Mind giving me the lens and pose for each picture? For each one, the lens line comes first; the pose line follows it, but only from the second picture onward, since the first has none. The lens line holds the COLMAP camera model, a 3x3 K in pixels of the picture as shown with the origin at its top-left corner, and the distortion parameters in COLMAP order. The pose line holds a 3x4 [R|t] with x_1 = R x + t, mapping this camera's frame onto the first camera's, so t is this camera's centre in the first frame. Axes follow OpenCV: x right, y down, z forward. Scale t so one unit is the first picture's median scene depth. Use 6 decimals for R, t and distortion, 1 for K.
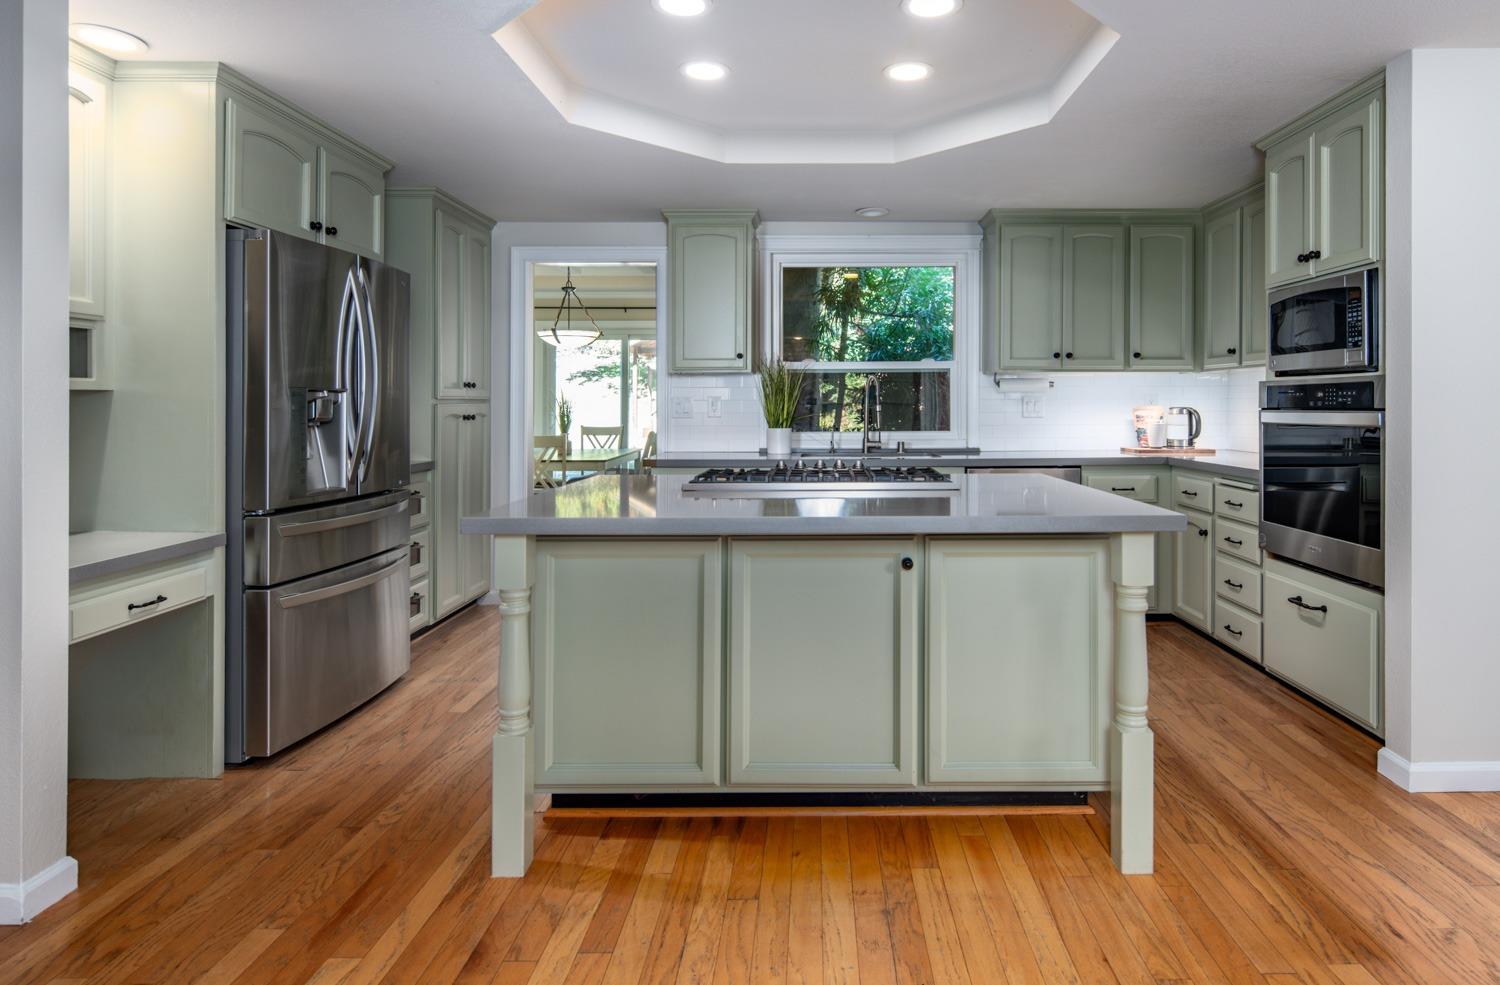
lens RADIAL K [[824.1, 0, 821.4], [0, 824.1, 402.5], [0, 0, 1]] dist [-0.003757, -0.000992]
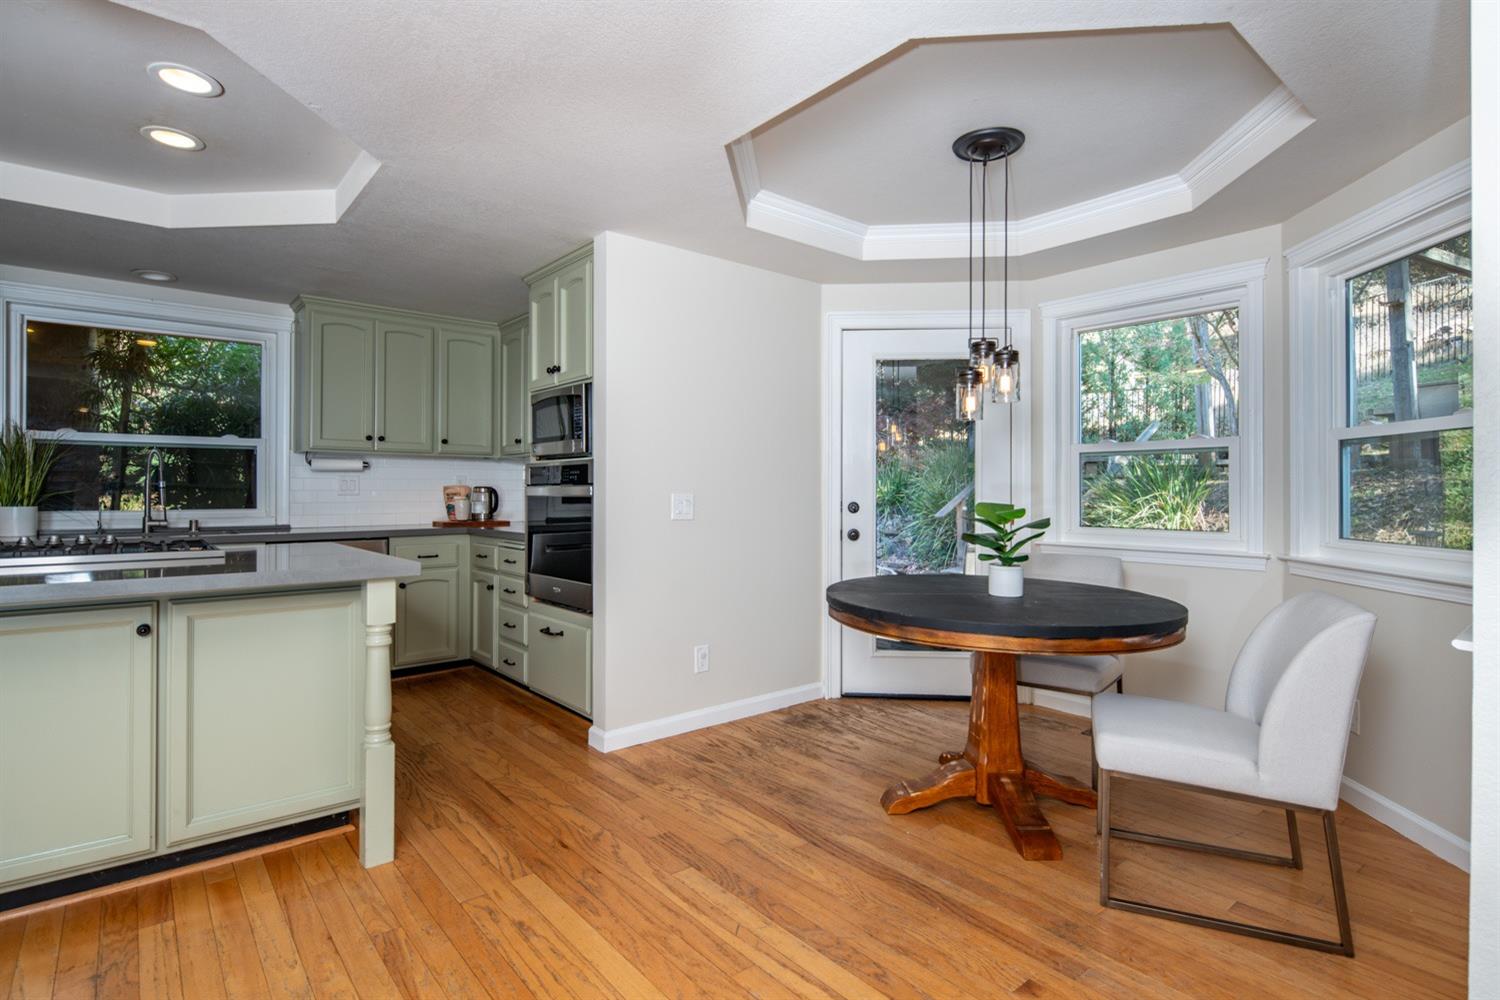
lens RADIAL K [[744.2, 0, 744.3], [0, 744.2, 486.0], [0, 0, 1]] dist [0.004547, -0.004460]
pose [[0.776652, 0.007898, 0.629880, 0.076301], [-0.004537, 0.999966, -0.006944, 0.017685], [-0.629913, 0.002535, 0.776661, -0.128459]]
